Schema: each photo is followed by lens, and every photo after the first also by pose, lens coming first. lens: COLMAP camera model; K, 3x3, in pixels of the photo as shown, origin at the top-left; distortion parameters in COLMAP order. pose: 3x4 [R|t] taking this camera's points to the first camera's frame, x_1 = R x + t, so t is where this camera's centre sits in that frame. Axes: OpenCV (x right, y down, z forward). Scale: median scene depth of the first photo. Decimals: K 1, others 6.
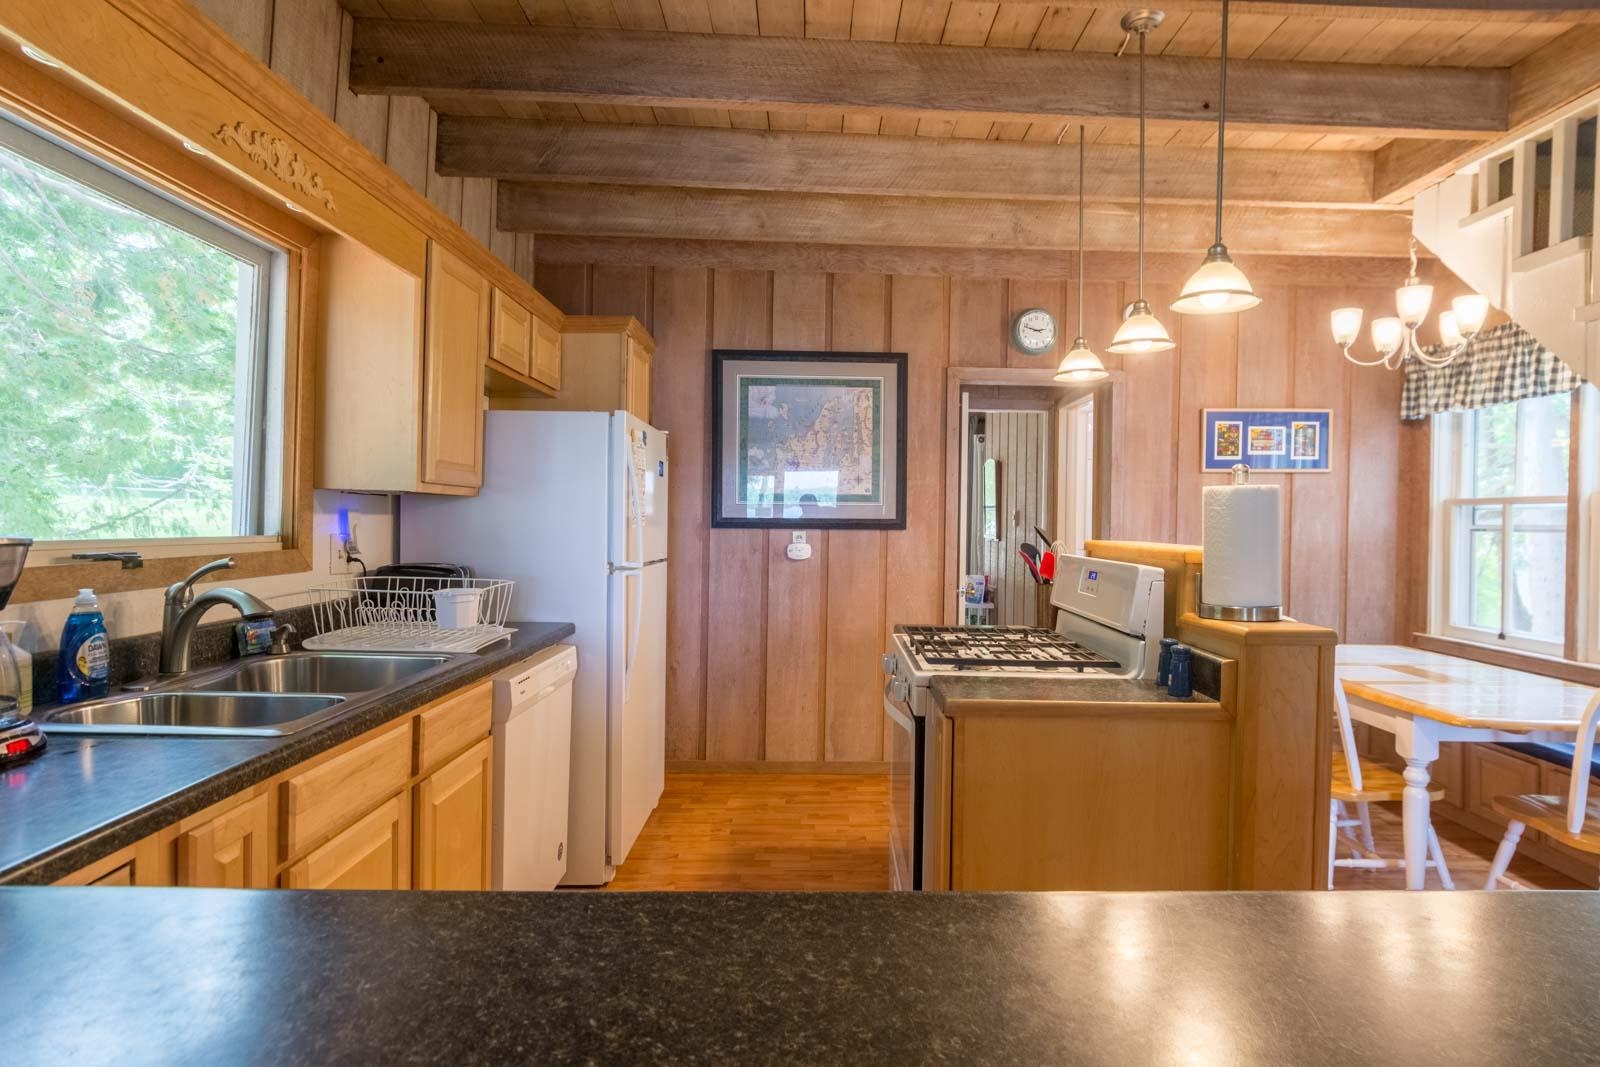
lens RADIAL K [[824.6, 0, 850.6], [0, 824.6, 528.0], [0, 0, 1]] dist [0.005541, 0.000589]
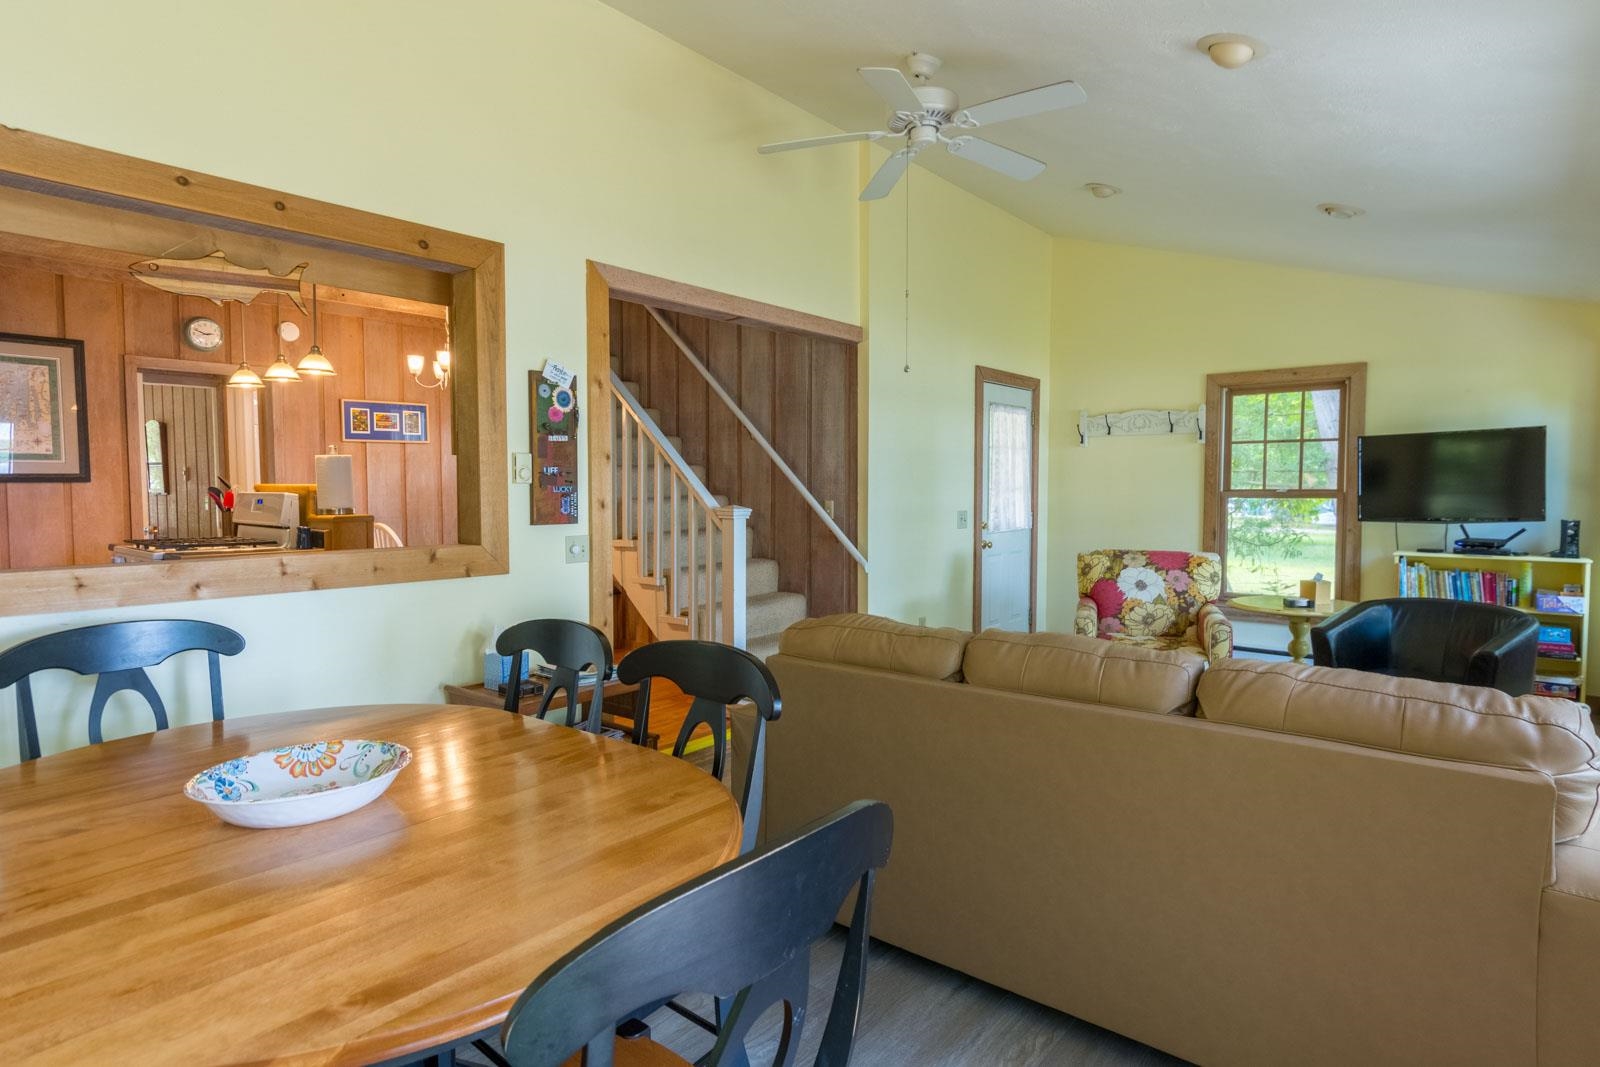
lens RADIAL K [[857.6, 0, 852.9], [0, 857.6, 529.7], [0, 0, 1]] dist [-0.013414, -0.001355]
pose [[0.632168, -0.054862, 0.772887, -0.204098], [0.015853, 0.998197, 0.057889, 0.018382], [-0.774669, -0.024343, 0.631898, -0.731958]]
